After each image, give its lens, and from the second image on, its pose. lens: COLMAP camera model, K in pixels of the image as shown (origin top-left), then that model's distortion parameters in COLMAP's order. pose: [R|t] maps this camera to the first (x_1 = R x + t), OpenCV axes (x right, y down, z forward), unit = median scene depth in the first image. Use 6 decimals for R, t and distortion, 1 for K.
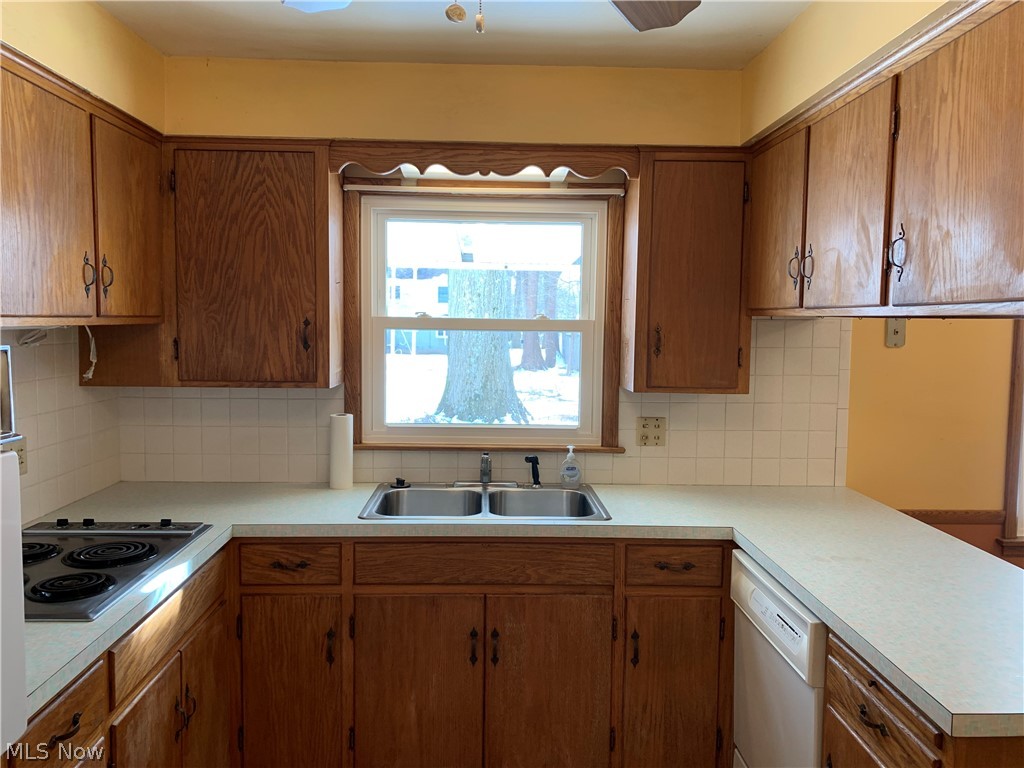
lens RADIAL K [[782.2, 0, 504.4], [0, 782.2, 382.6], [0, 0, 1]] dist [0.006476, 0.000602]
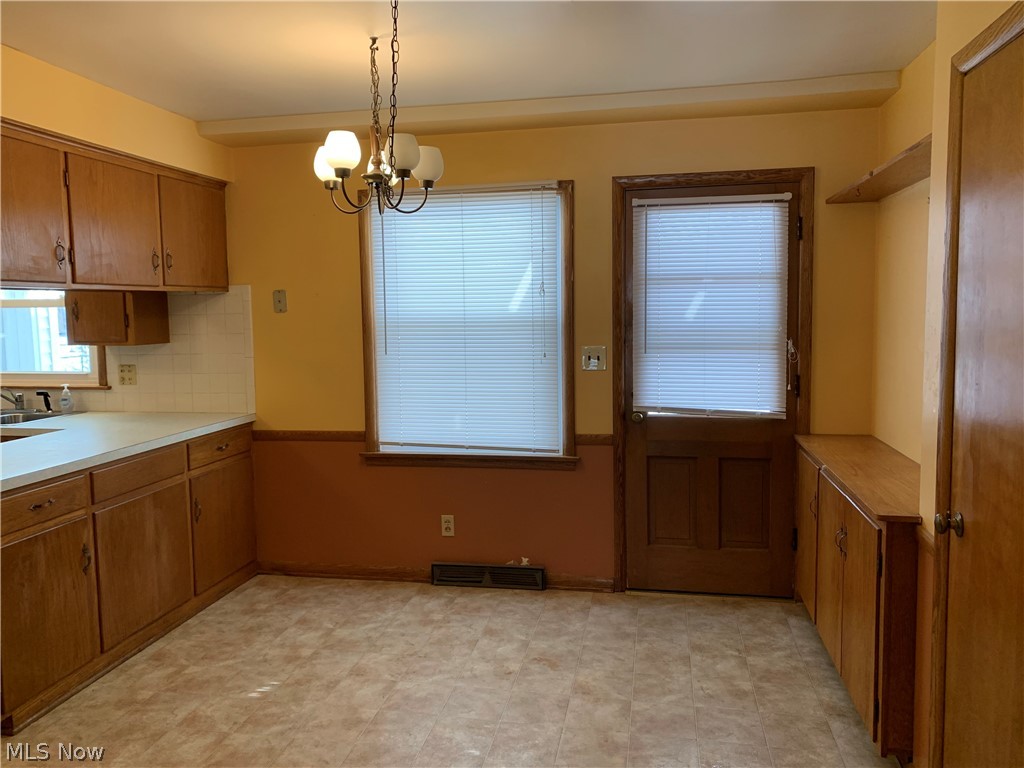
lens RADIAL K [[782.2, 0, 504.4], [0, 782.2, 382.6], [0, 0, 1]] dist [0.006476, 0.000602]
pose [[0.975758, -0.008762, -0.218677, 1.182877], [0.012823, 0.999771, 0.017156, 0.061134], [0.218477, -0.019544, 0.975646, -0.256663]]
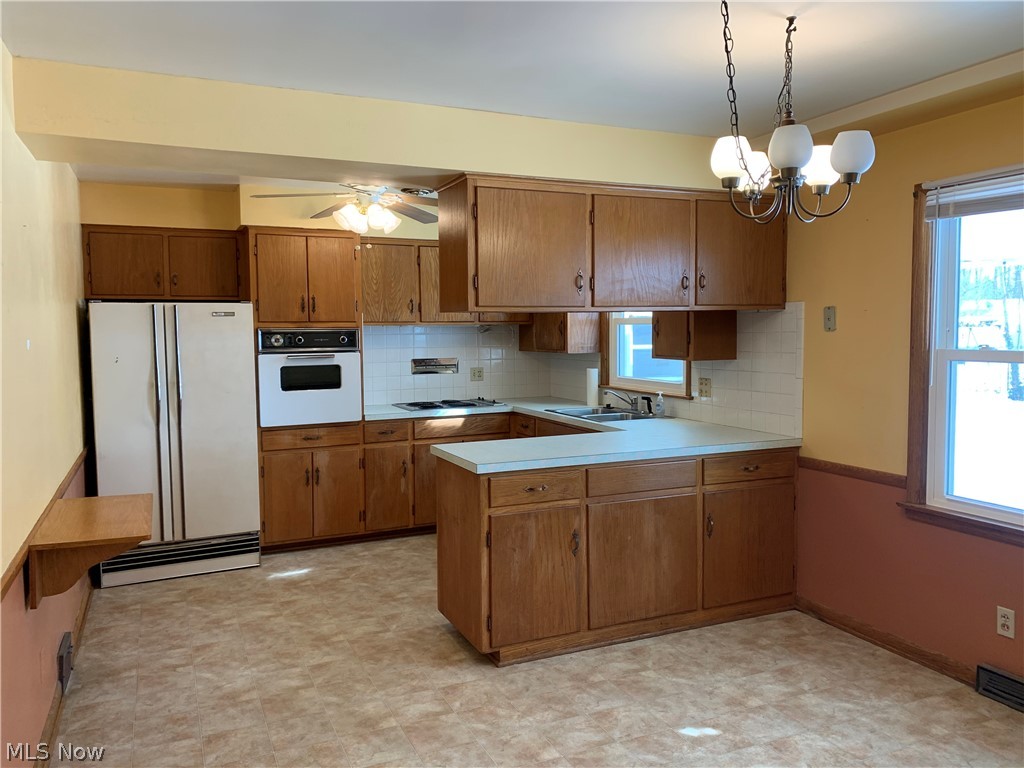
lens RADIAL K [[782.2, 0, 504.4], [0, 782.2, 382.6], [0, 0, 1]] dist [0.006476, 0.000602]
pose [[0.379935, 0.044792, -0.923928, 1.462022], [-0.052707, 0.998252, 0.026722, 0.032434], [0.923510, 0.038545, 0.381632, 0.048936]]
